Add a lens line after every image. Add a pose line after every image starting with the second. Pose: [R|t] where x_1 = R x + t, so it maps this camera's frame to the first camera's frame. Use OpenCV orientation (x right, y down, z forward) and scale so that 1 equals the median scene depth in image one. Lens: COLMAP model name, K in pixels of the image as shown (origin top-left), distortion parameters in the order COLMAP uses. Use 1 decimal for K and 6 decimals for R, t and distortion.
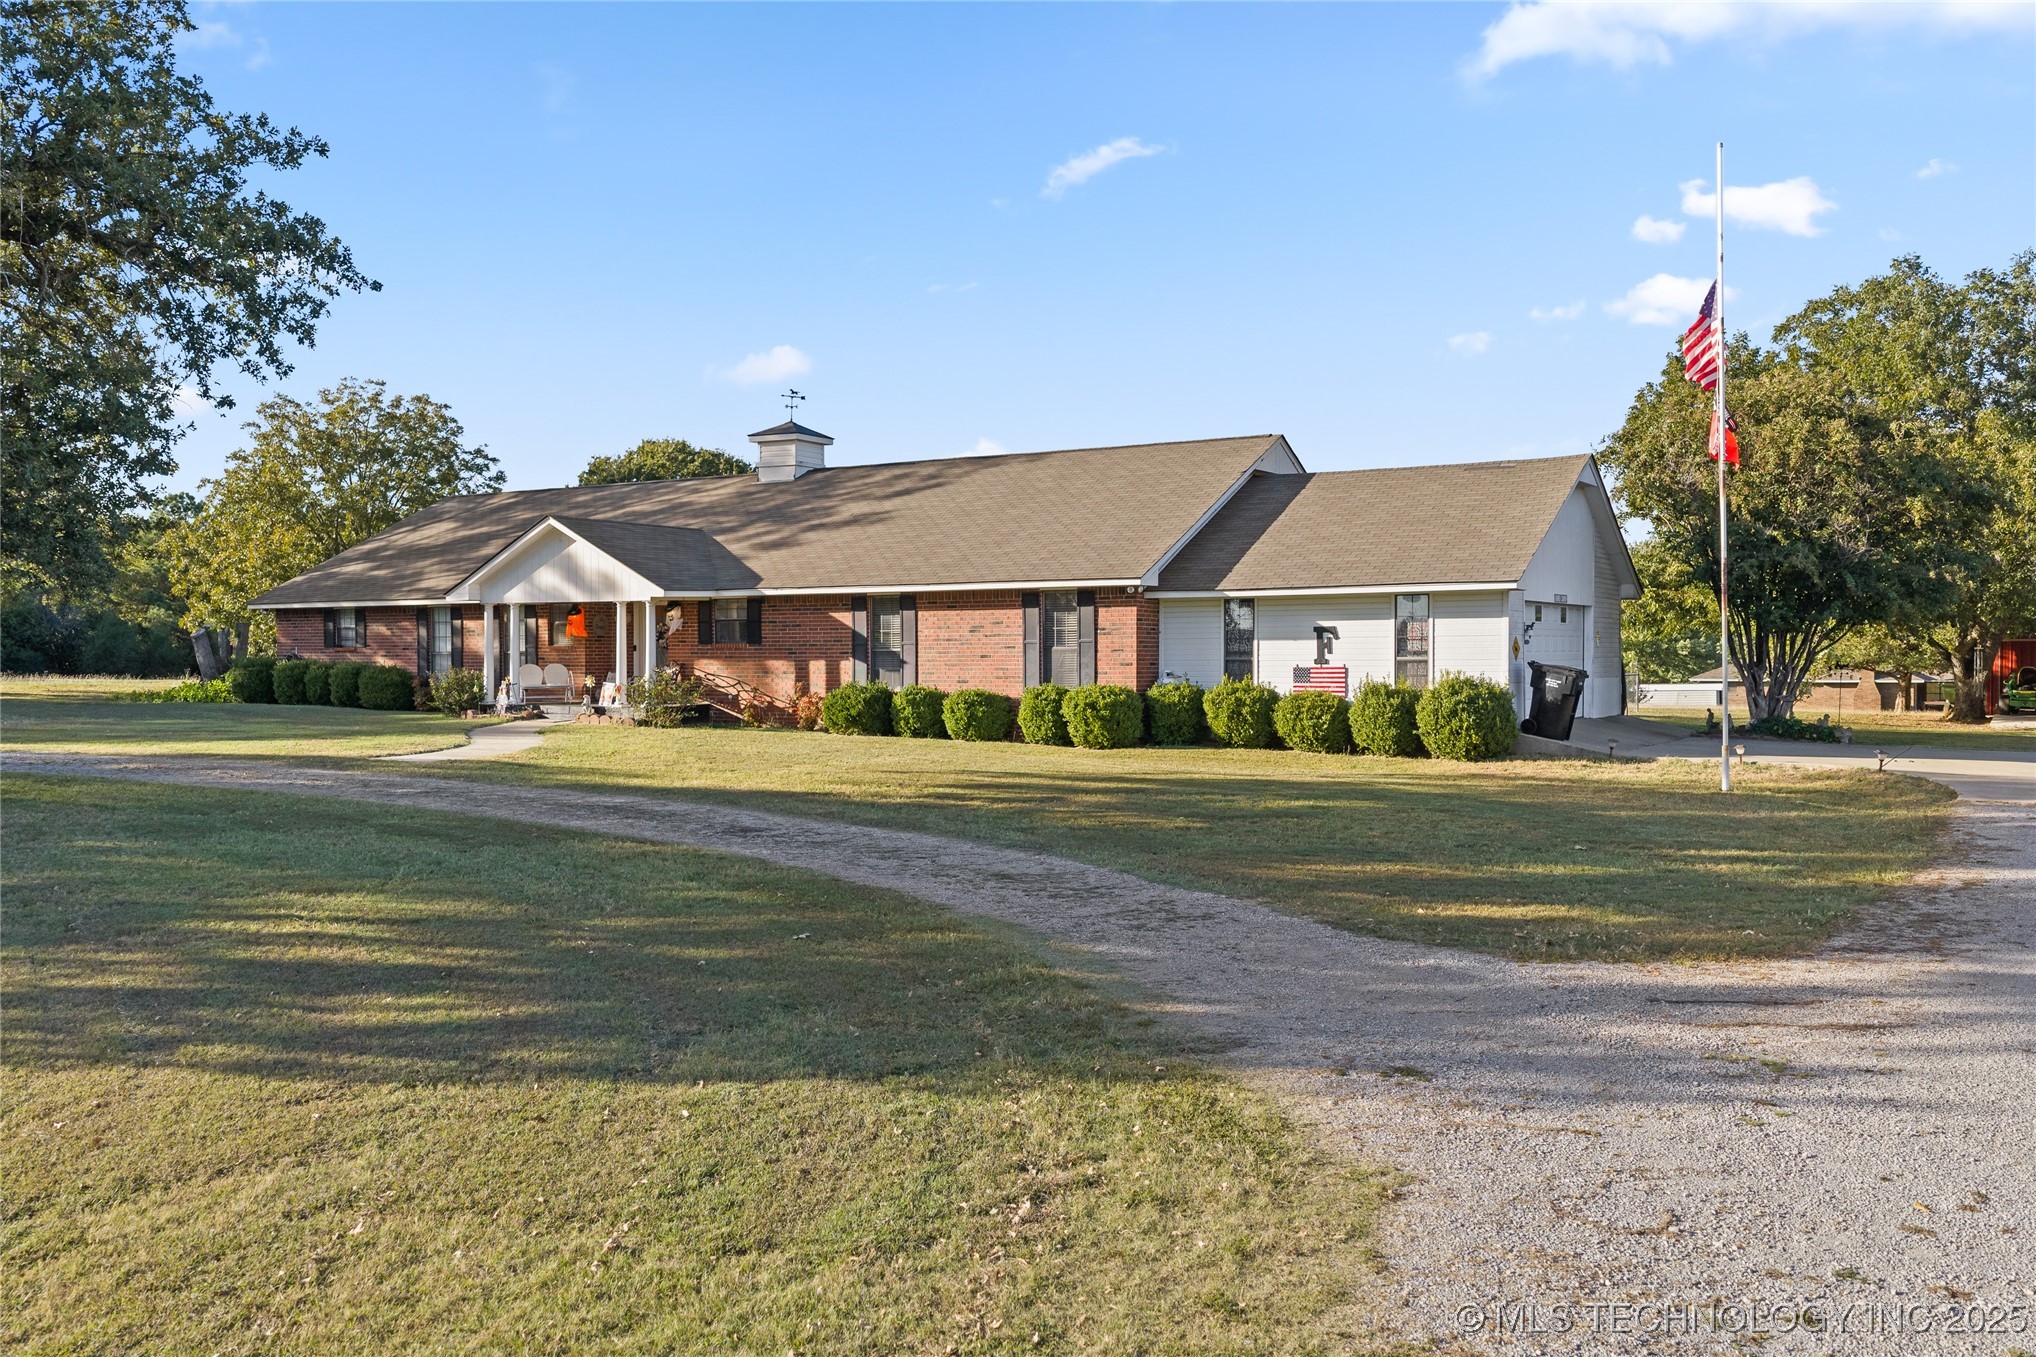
lens RADIAL K [[1657.3, 0, 1018.0], [0, 1657.3, 678.5], [0, 0, 1]] dist [0.028369, -0.045441]
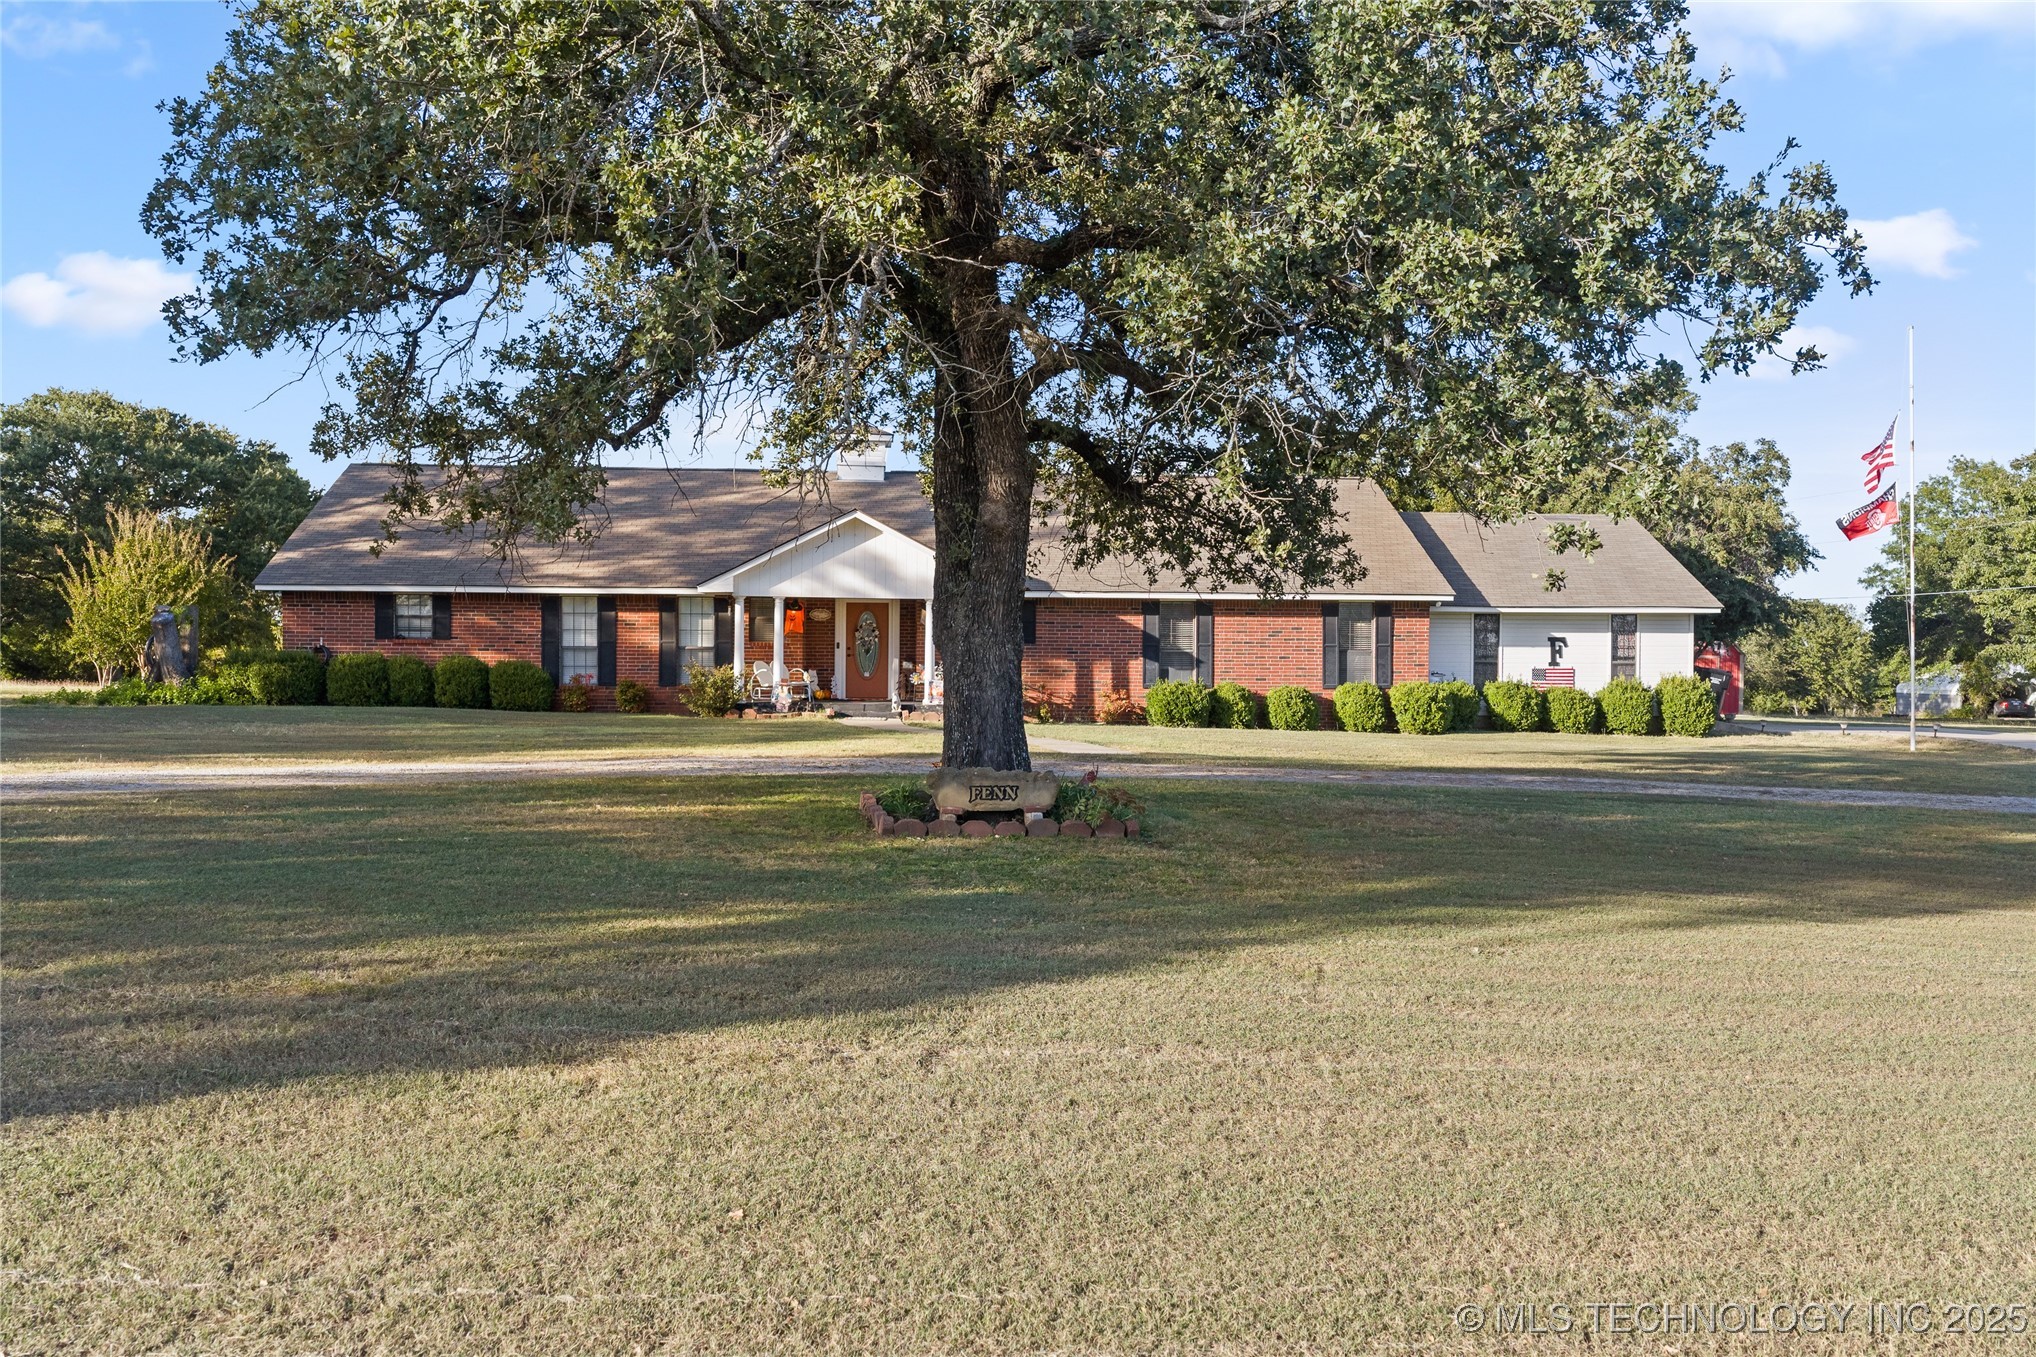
lens RADIAL K [[1657.3, 0, 1018.0], [0, 1657.3, 678.5], [0, 0, 1]] dist [0.028369, -0.045441]
pose [[0.815340, -0.000035, 0.578982, -0.843141], [-0.001655, 0.999996, 0.002392, -0.001201], [-0.578980, -0.002908, 0.815337, 0.171661]]
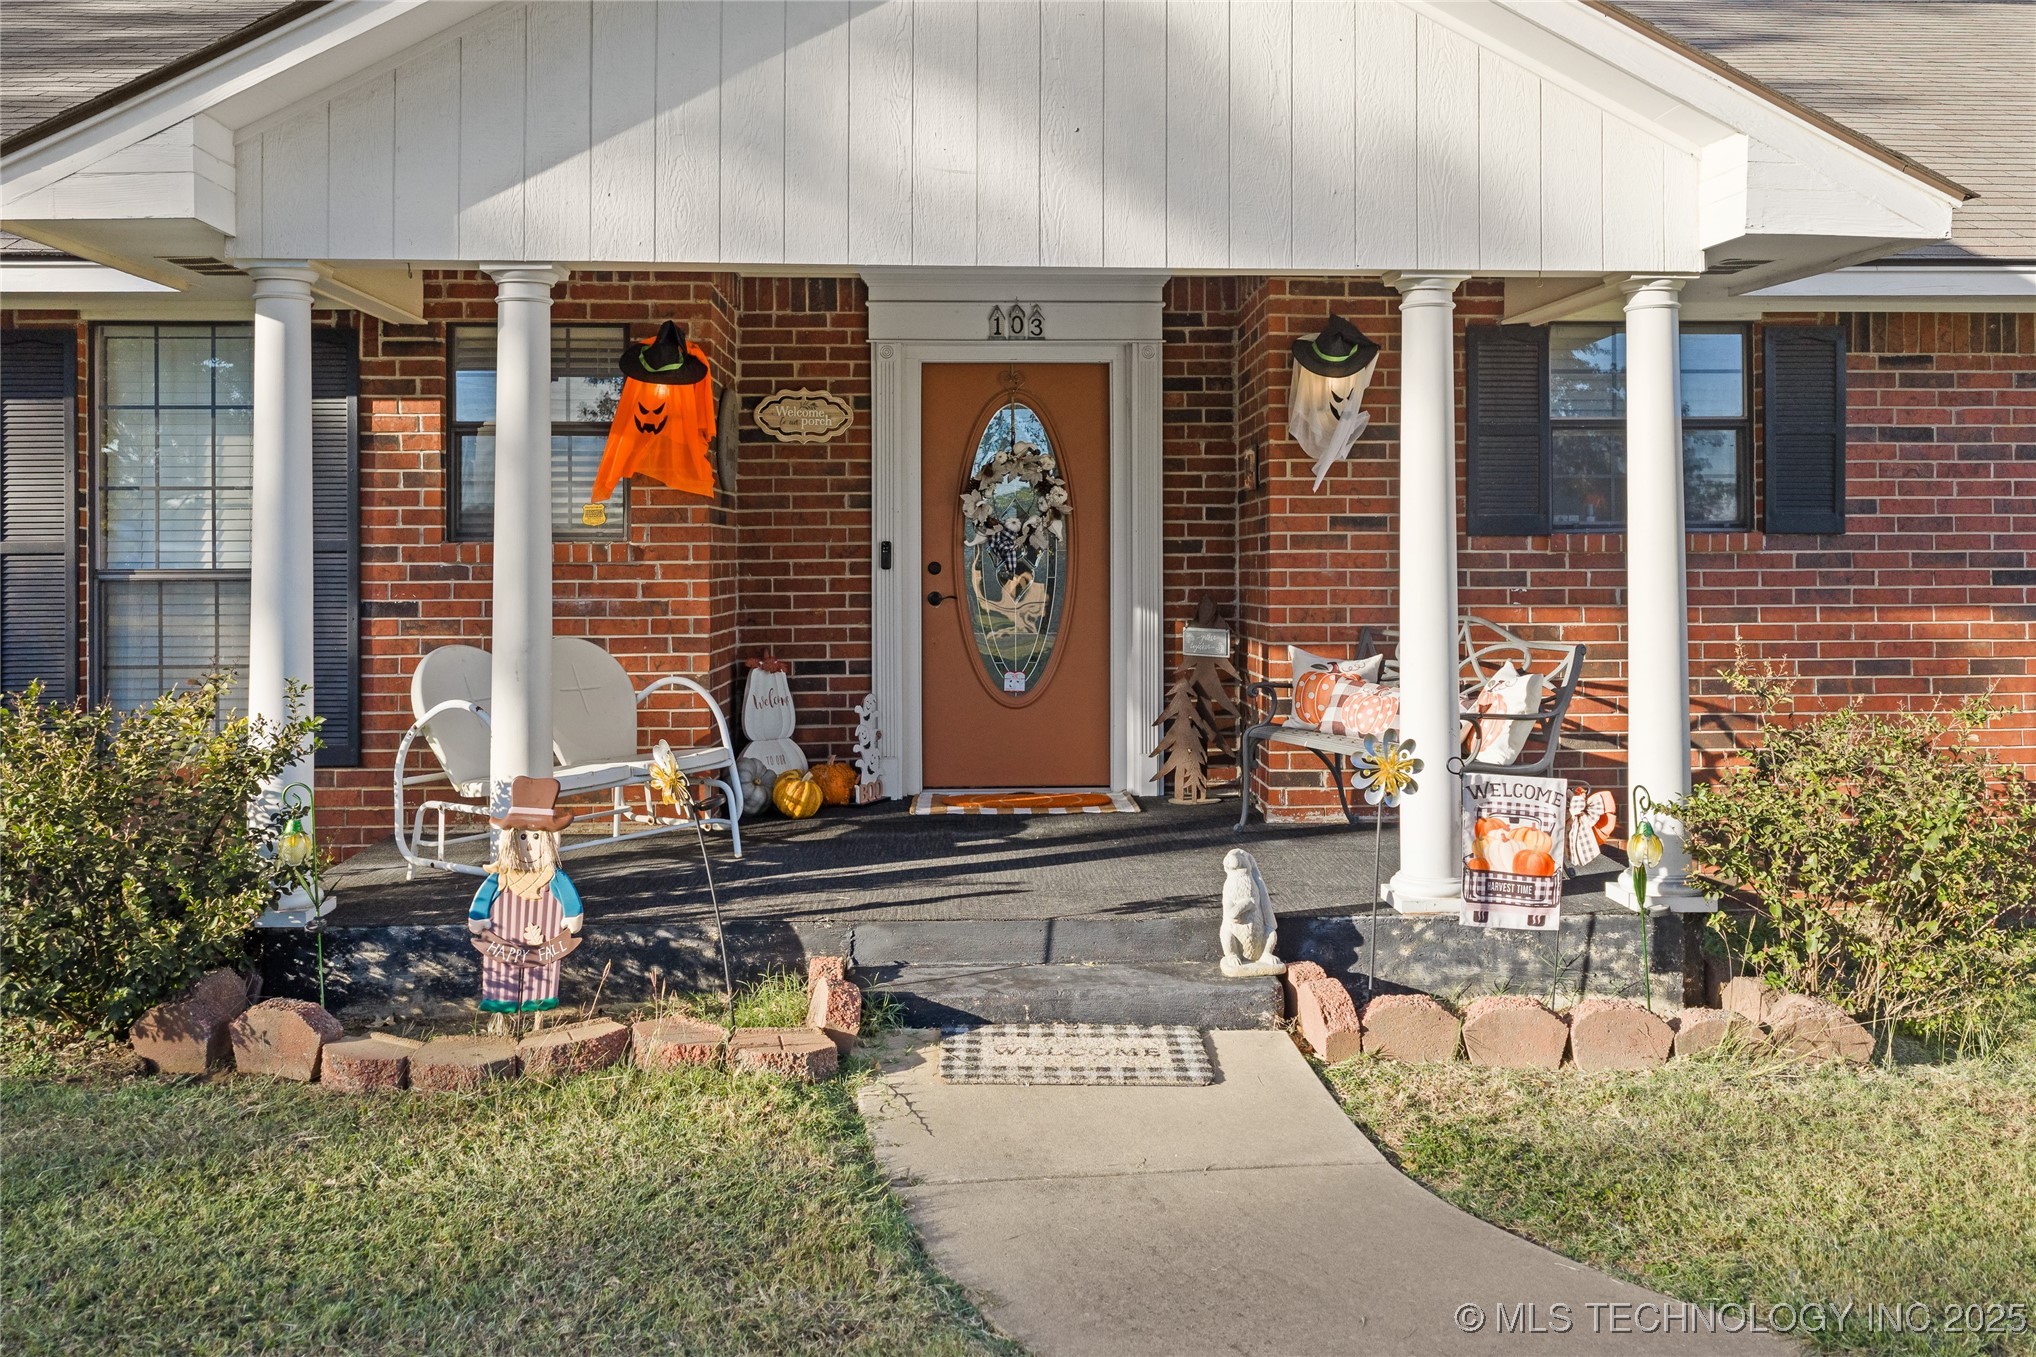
lens RADIAL K [[1657.3, 0, 1018.0], [0, 1657.3, 678.5], [0, 0, 1]] dist [0.028369, -0.045441]
pose [[0.836665, -0.036552, 0.546493, -0.403246], [0.004197, 0.998169, 0.060338, -0.017518], [-0.547698, -0.048189, 0.835287, 0.955028]]
